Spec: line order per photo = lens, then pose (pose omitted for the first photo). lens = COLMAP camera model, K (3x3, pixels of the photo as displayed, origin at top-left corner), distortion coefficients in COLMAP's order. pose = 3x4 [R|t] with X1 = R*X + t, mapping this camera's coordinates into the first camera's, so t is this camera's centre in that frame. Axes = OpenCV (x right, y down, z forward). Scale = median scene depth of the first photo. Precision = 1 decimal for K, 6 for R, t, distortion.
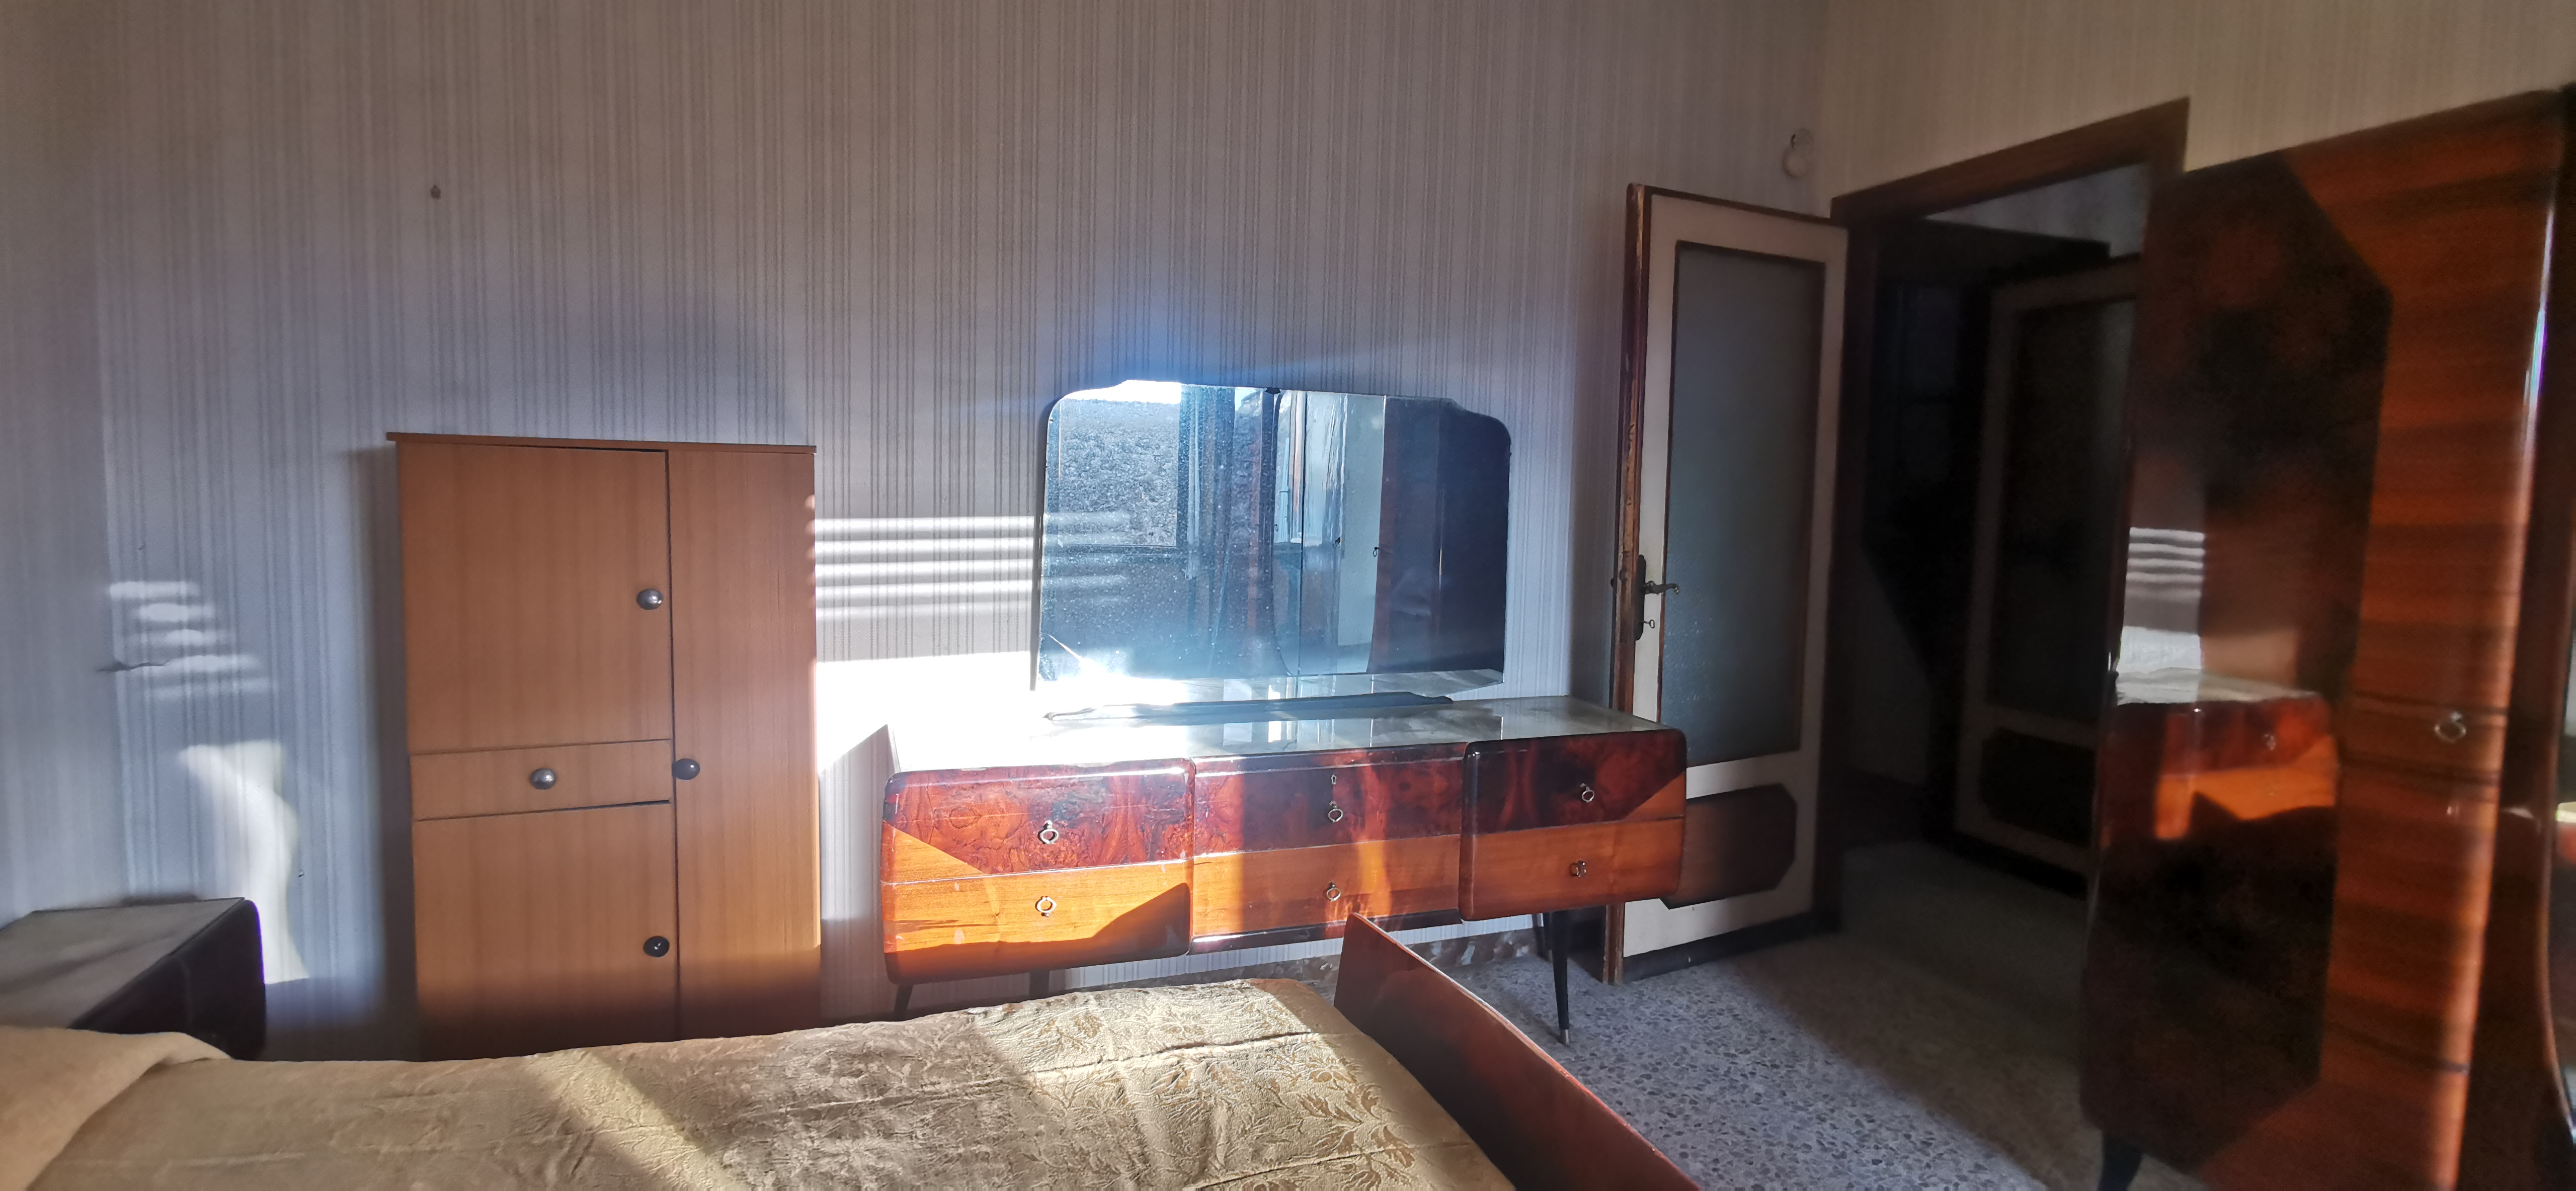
lens RADIAL K [[1184.8, 0, 1295.0], [0, 1184.8, 588.3], [0, 0, 1]] dist [-0.019345, 0.028945]
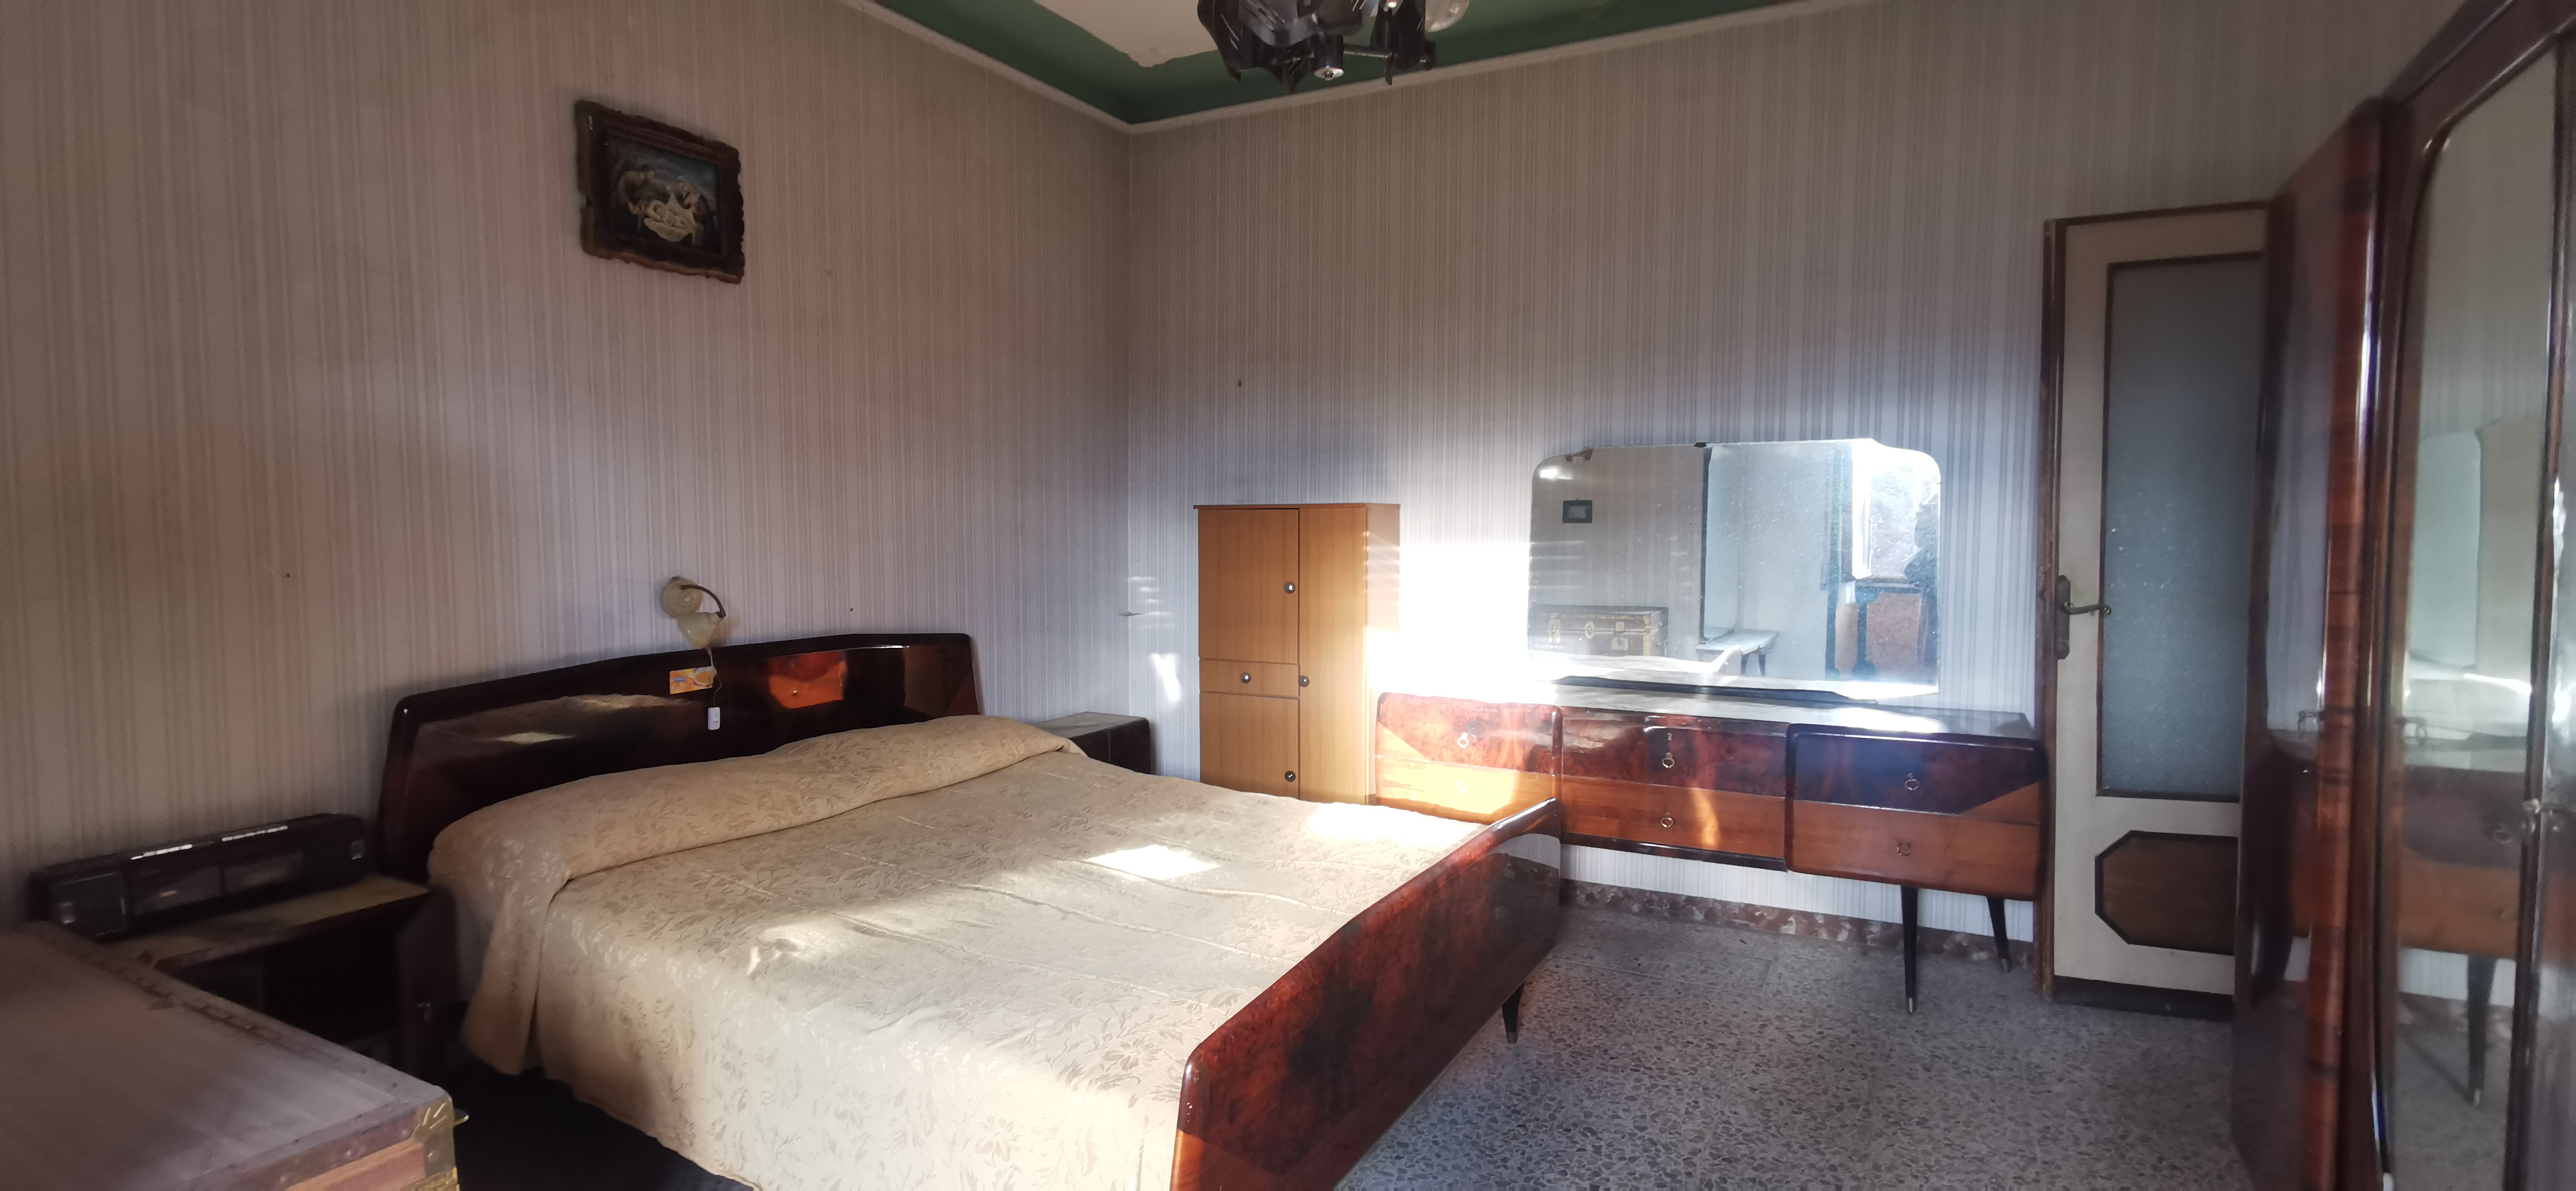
lens RADIAL K [[1184.8, 0, 1295.0], [0, 1184.8, 588.3], [0, 0, 1]] dist [-0.019345, 0.028945]
pose [[0.661432, 0.016017, -0.749834, 0.852403], [-0.044744, 0.998834, -0.018133, 0.042567], [0.748670, 0.045544, 0.661377, -0.236598]]
